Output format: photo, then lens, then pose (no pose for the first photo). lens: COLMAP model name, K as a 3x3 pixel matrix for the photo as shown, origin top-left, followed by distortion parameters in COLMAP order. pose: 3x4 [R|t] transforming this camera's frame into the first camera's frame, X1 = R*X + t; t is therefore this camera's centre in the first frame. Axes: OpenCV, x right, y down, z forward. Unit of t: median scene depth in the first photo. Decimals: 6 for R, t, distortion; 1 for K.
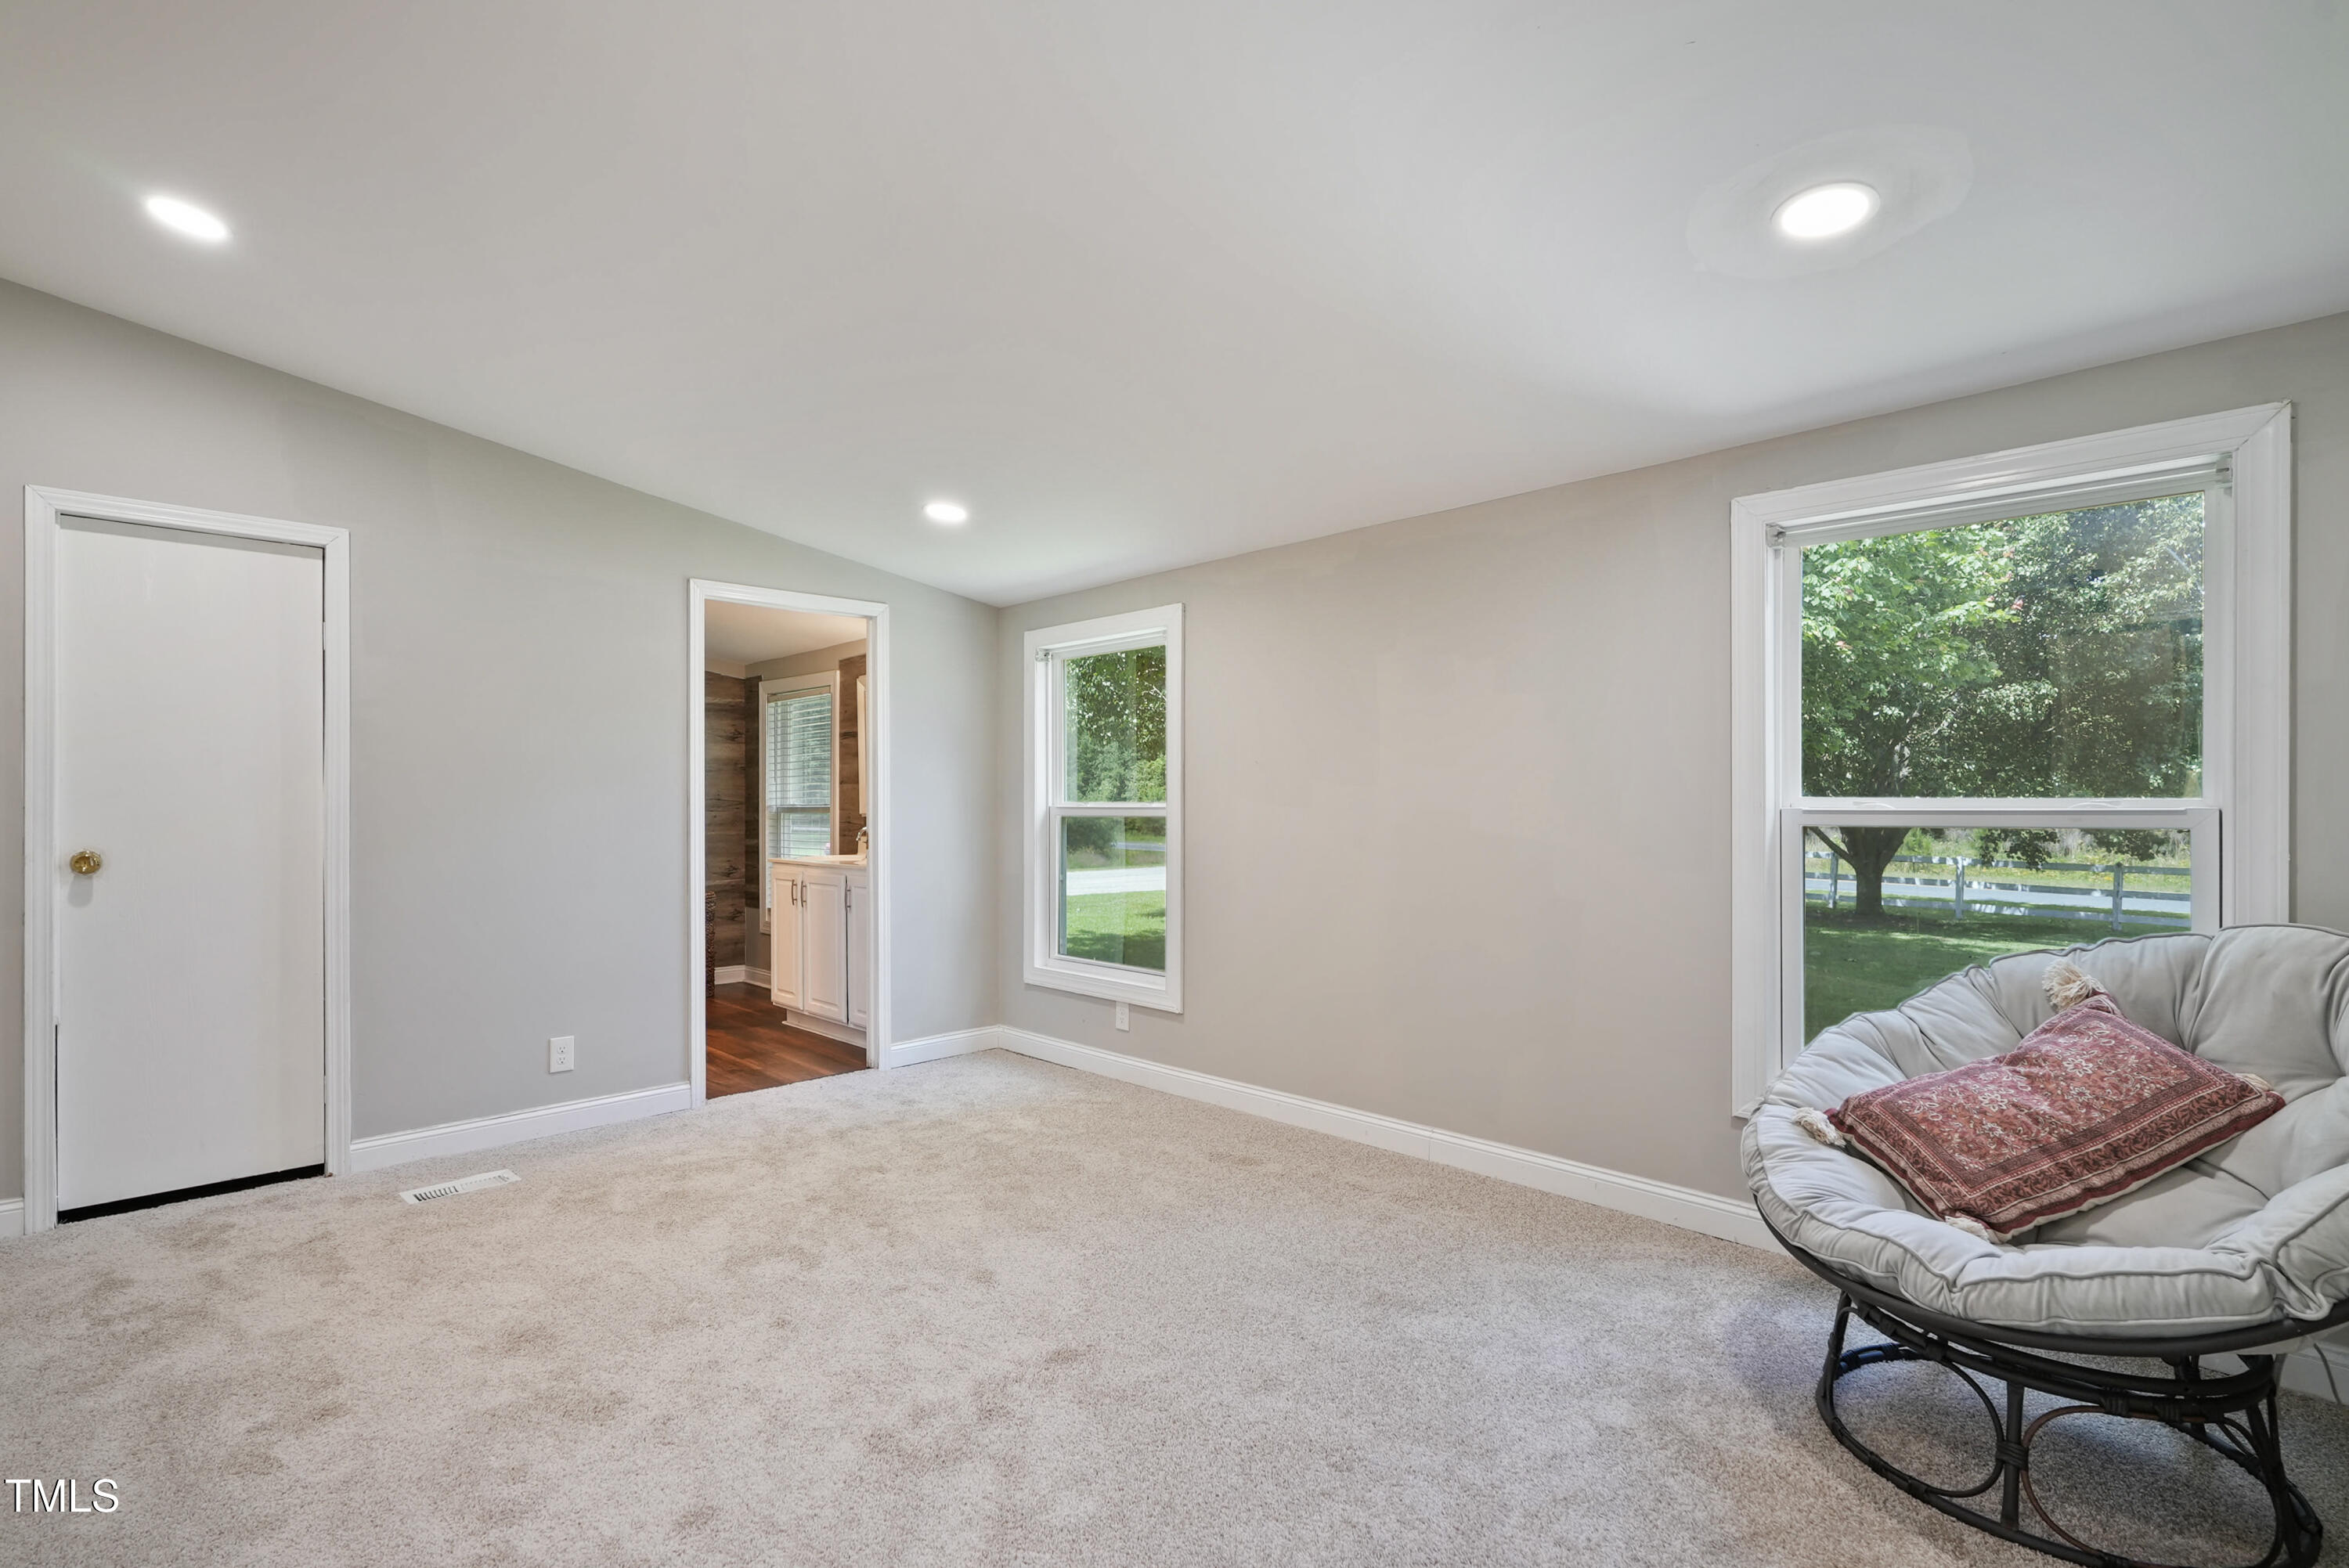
lens RADIAL K [[1083.0, 0, 1176.2], [0, 1083.0, 811.8], [0, 0, 1]] dist [0.000018, -0.000020]
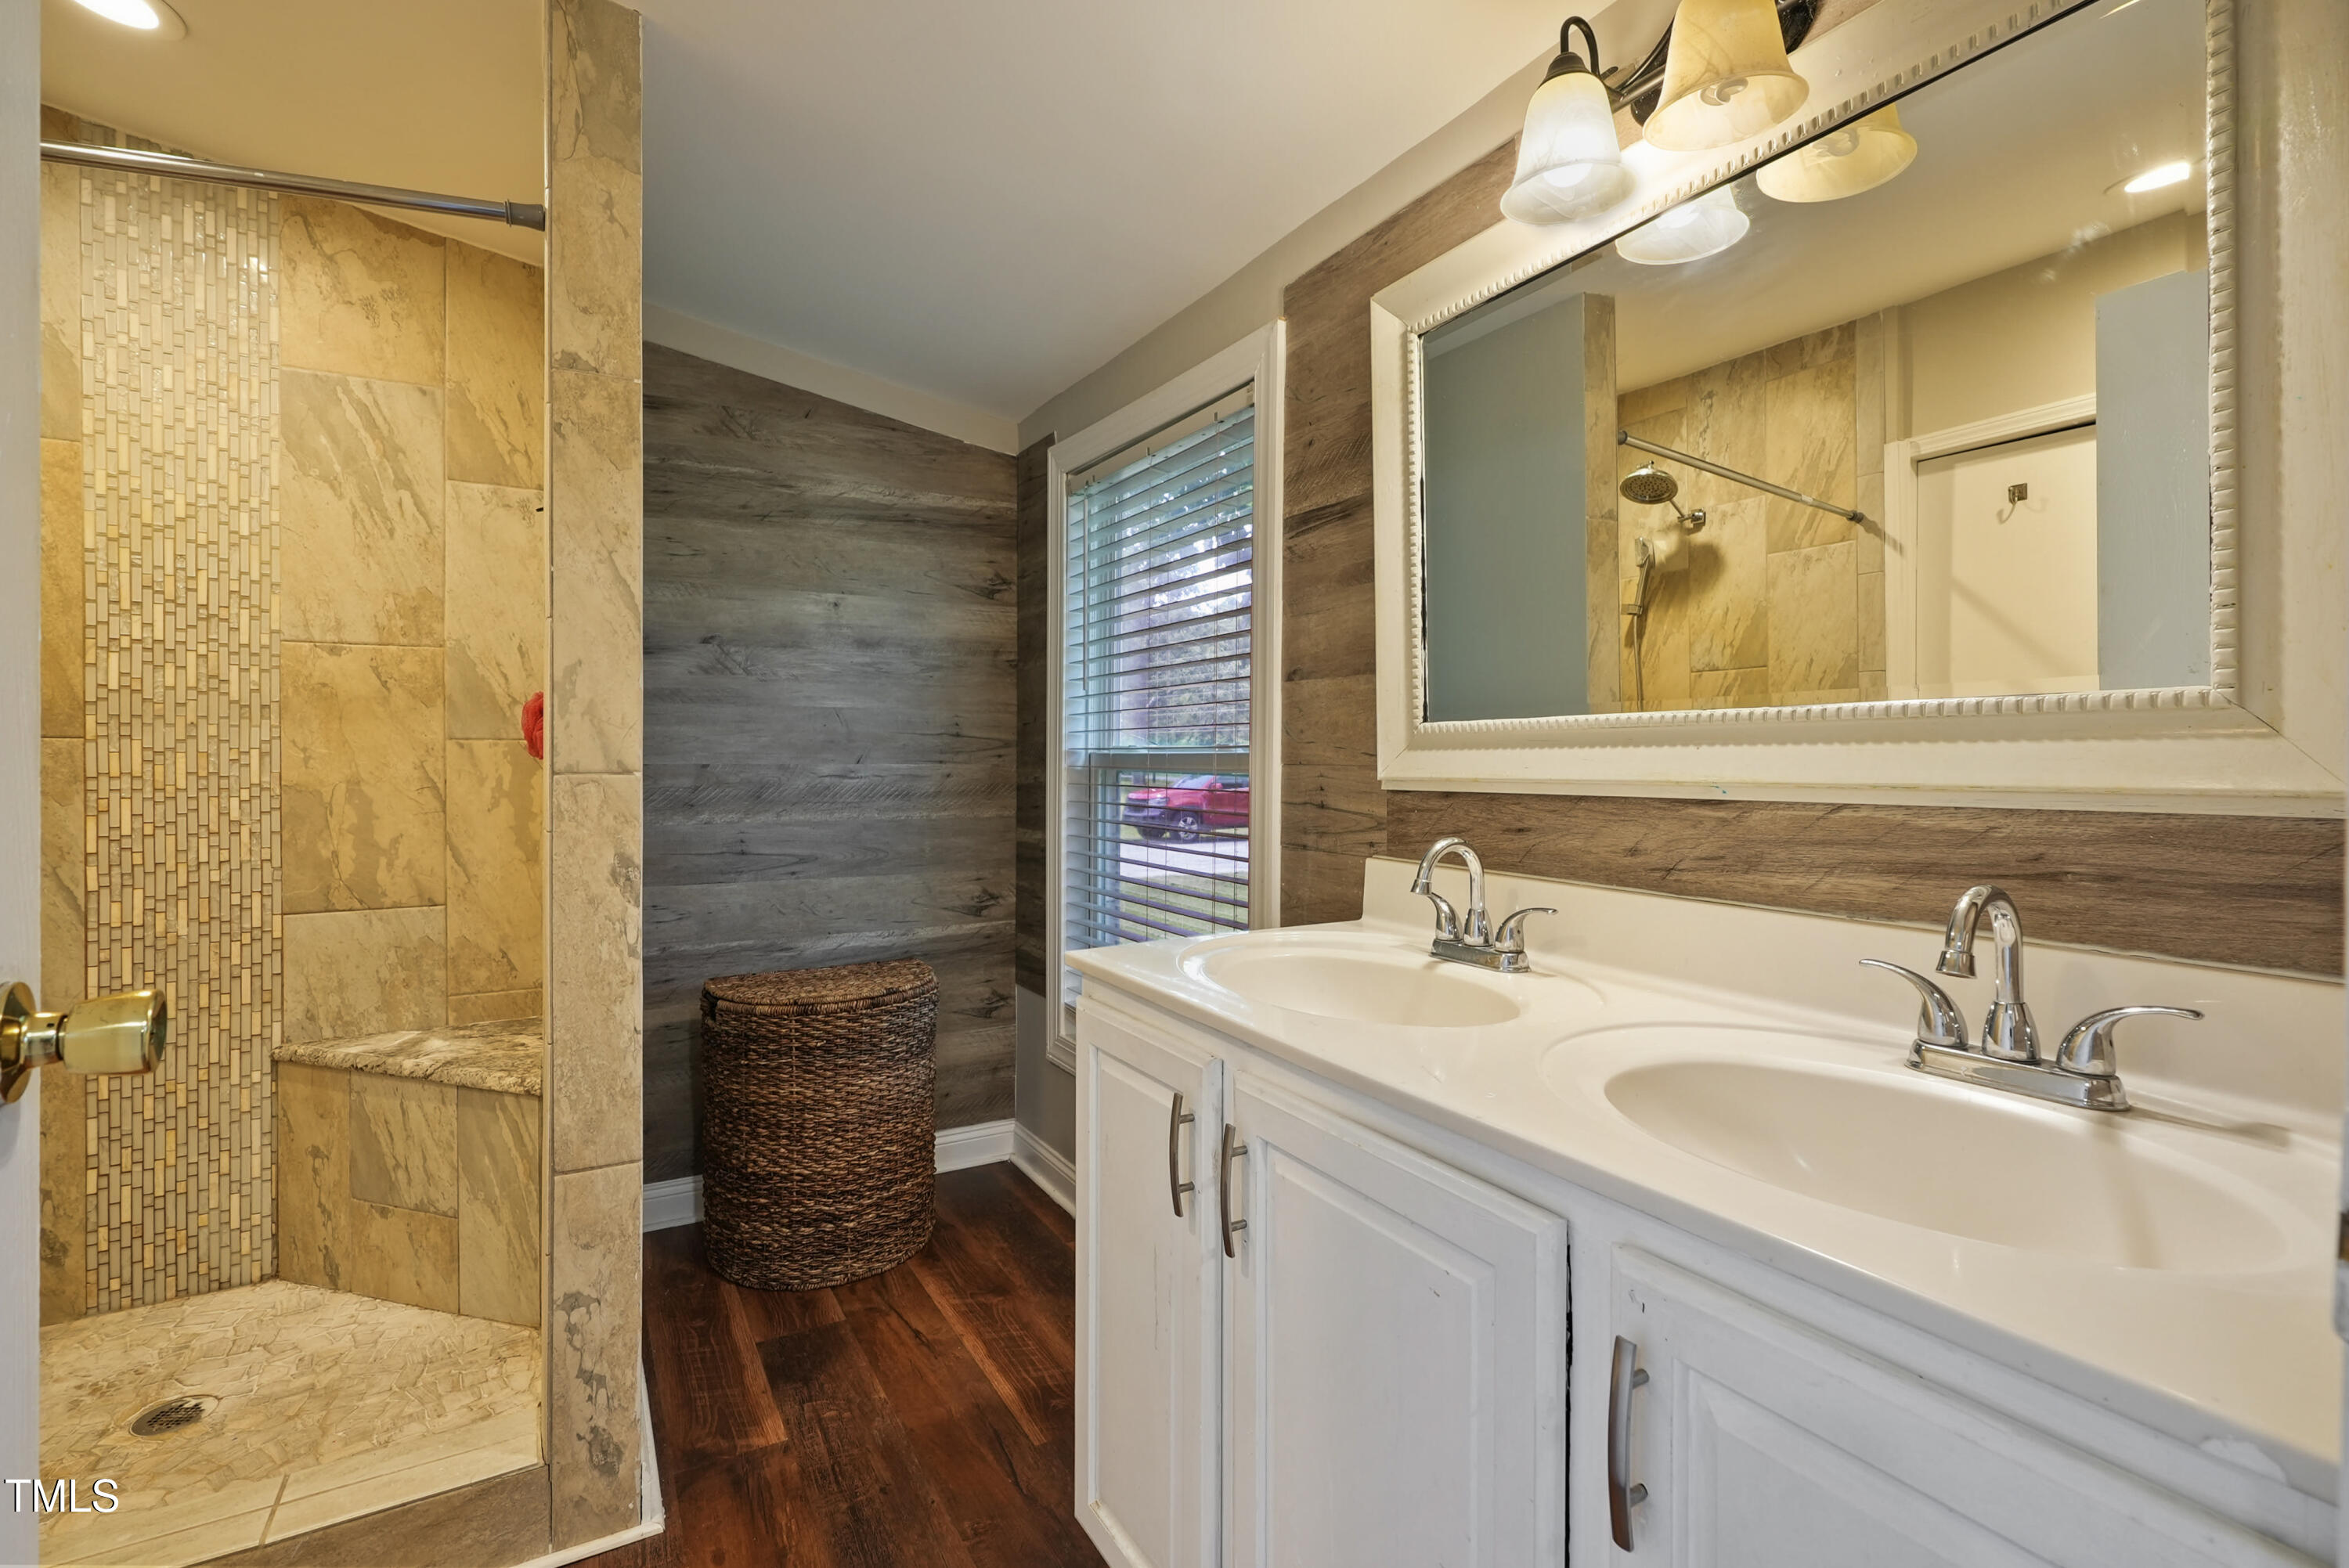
lens RADIAL K [[1060.1, 0, 1181.2], [0, 1060.1, 754.2], [0, 0, 1]] dist [-0.000407, -0.000072]
pose [[0.968811, 0.003990, -0.247769, -0.238520], [-0.004115, 0.999992, 0.000013, -0.004446], [0.247767, 0.001006, 0.968819, 0.630323]]
